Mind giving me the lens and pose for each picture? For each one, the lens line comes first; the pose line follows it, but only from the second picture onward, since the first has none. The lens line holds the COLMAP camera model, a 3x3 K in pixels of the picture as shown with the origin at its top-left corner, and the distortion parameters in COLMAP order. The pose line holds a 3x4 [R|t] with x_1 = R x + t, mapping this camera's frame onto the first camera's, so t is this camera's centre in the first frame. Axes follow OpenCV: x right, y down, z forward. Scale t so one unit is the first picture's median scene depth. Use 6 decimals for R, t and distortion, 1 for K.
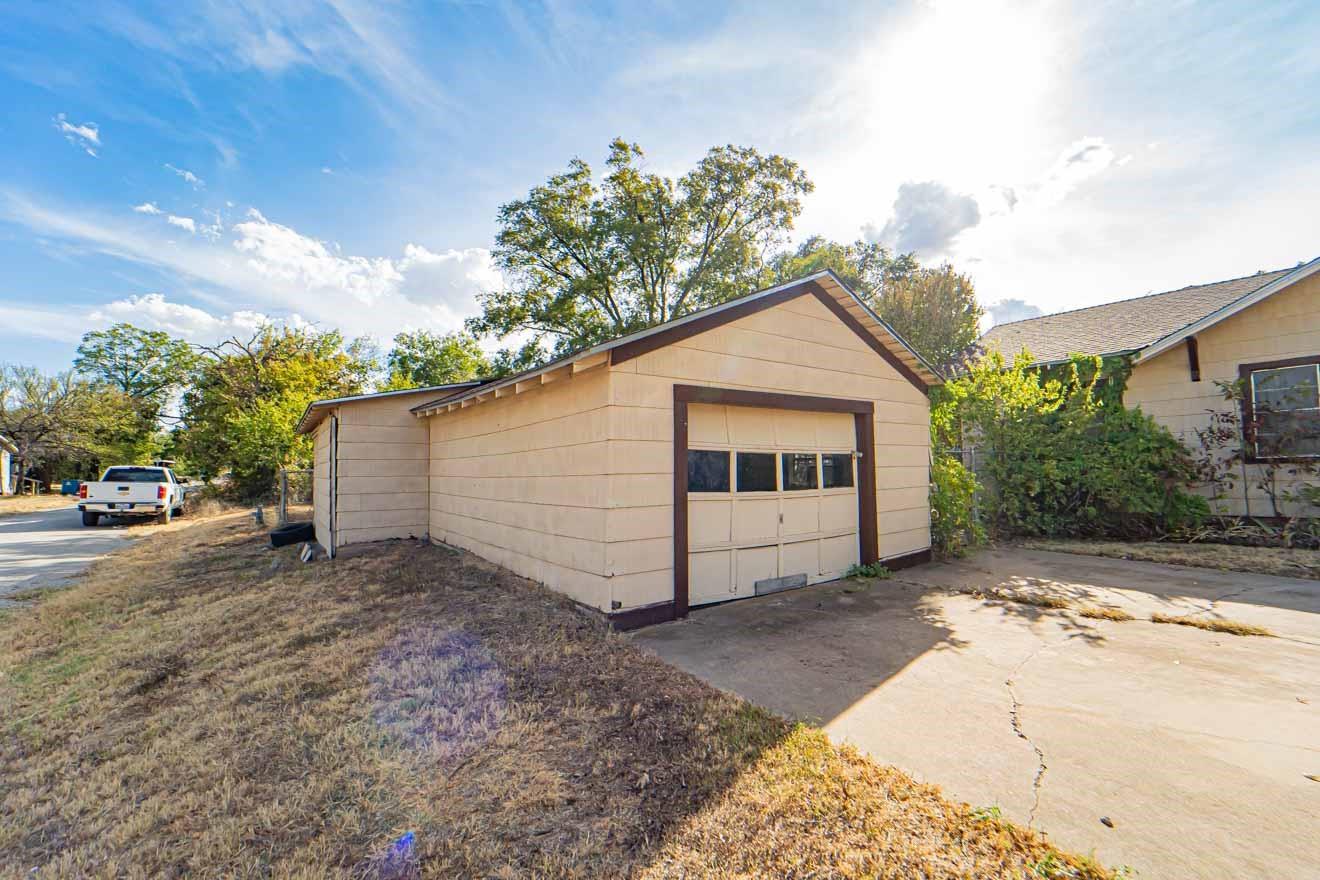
lens RADIAL K [[535.8, 0, 665.6], [0, 535.8, 445.6], [0, 0, 1]] dist [-0.002270, -0.000332]
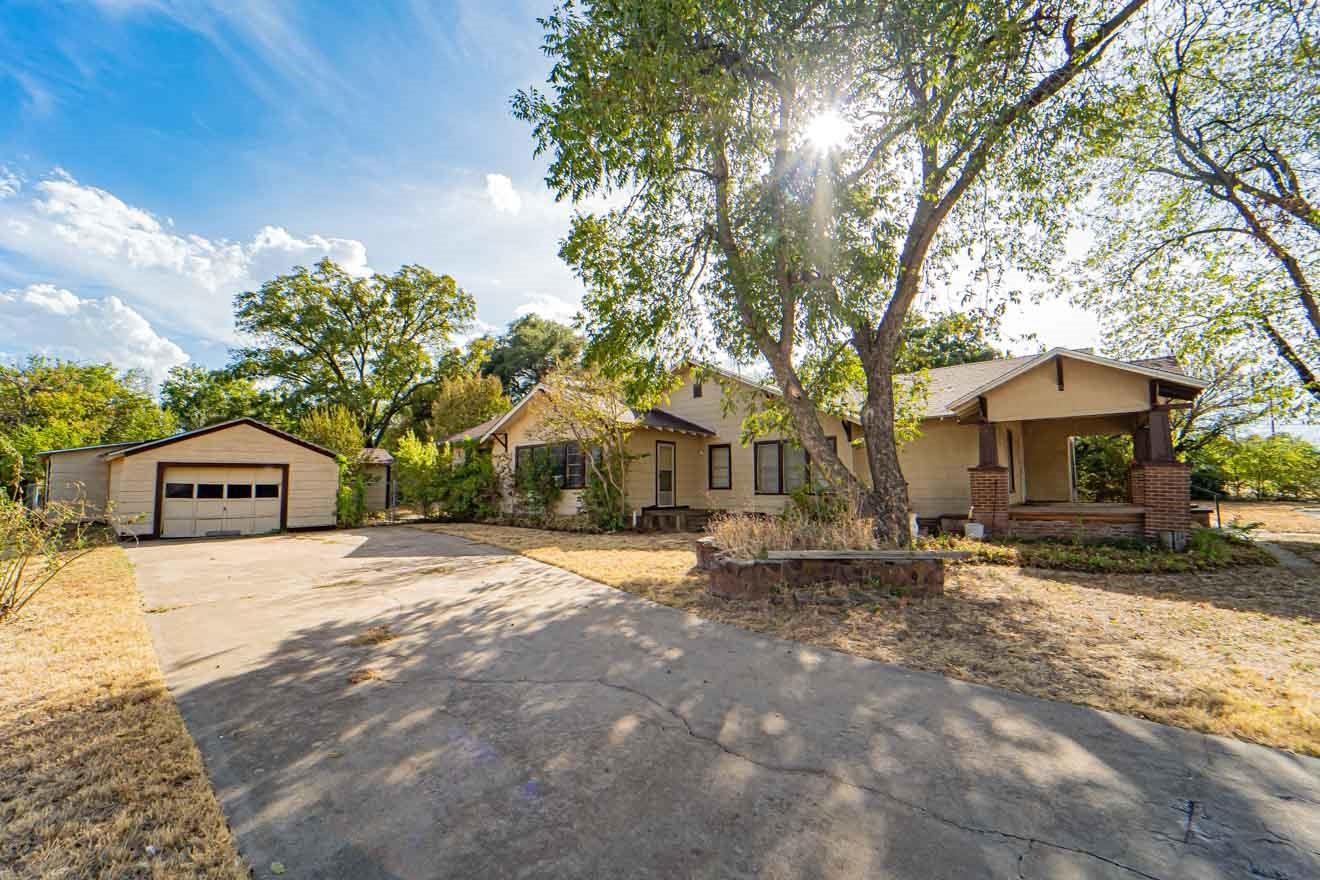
lens RADIAL K [[535.8, 0, 653.8], [0, 535.8, 435.2], [0, 0, 1]] dist [-0.002270, -0.000332]
pose [[0.980917, 0.035924, 0.191077, 0.431331], [-0.028481, 0.998730, -0.041561, -0.043441], [-0.192327, 0.035326, 0.980695, -0.492529]]
